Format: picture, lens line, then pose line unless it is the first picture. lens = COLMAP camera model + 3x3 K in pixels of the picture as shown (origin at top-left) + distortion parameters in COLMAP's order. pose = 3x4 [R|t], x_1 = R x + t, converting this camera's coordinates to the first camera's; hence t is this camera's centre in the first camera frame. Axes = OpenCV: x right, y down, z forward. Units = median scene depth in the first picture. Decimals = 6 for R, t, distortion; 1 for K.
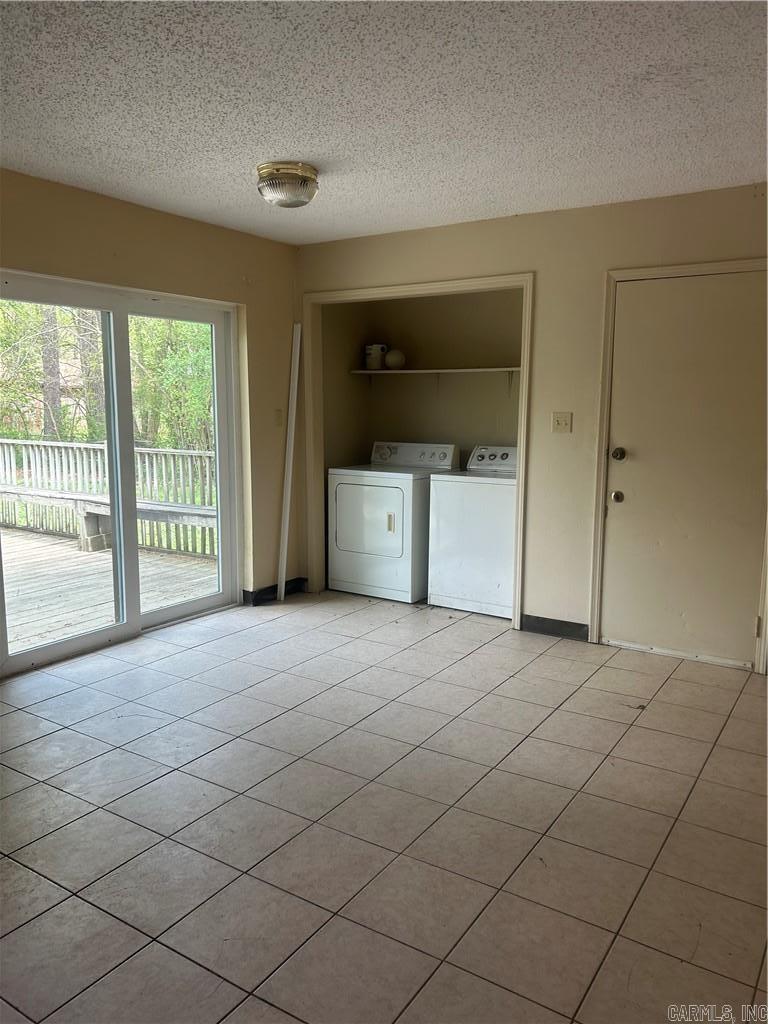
lens RADIAL K [[760.8, 0, 386.3], [0, 760.8, 493.6], [0, 0, 1]] dist [0.057194, 0.000494]
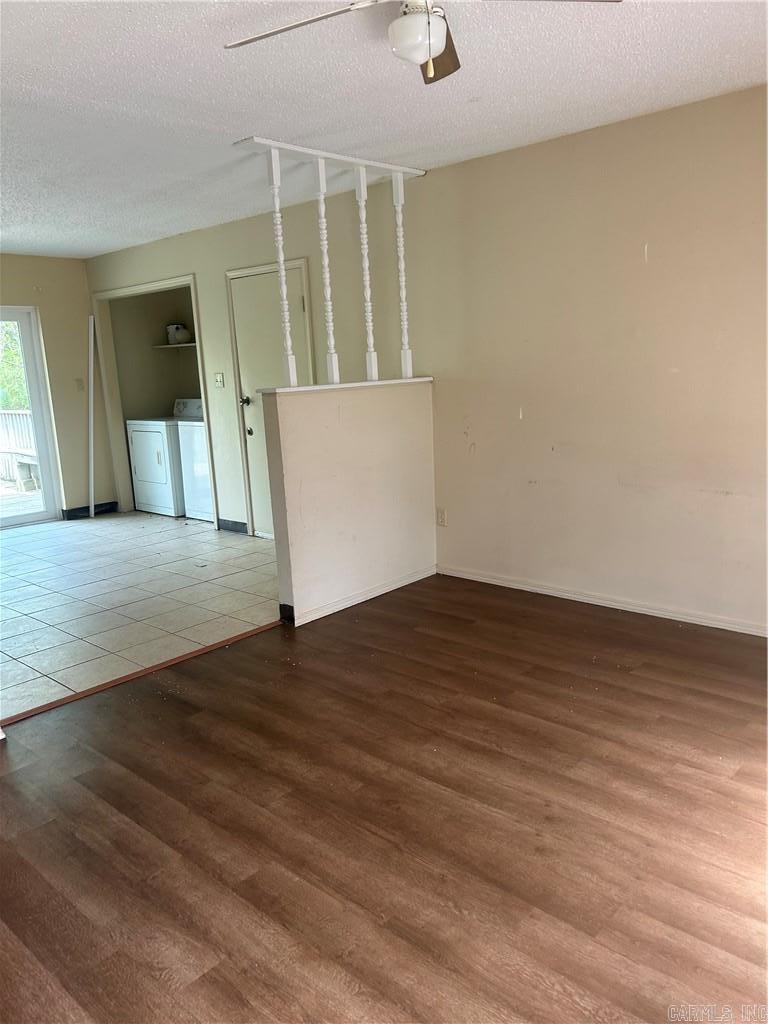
lens RADIAL K [[775.5, 0, 384.0], [0, 775.5, 512.0], [0, 0, 1]] dist [0.013448, 0.000411]
pose [[0.983883, -0.022588, -0.177383, 0.656631], [0.036707, 0.996376, 0.076724, 0.042058], [0.175007, -0.081999, 0.981147, -0.314417]]
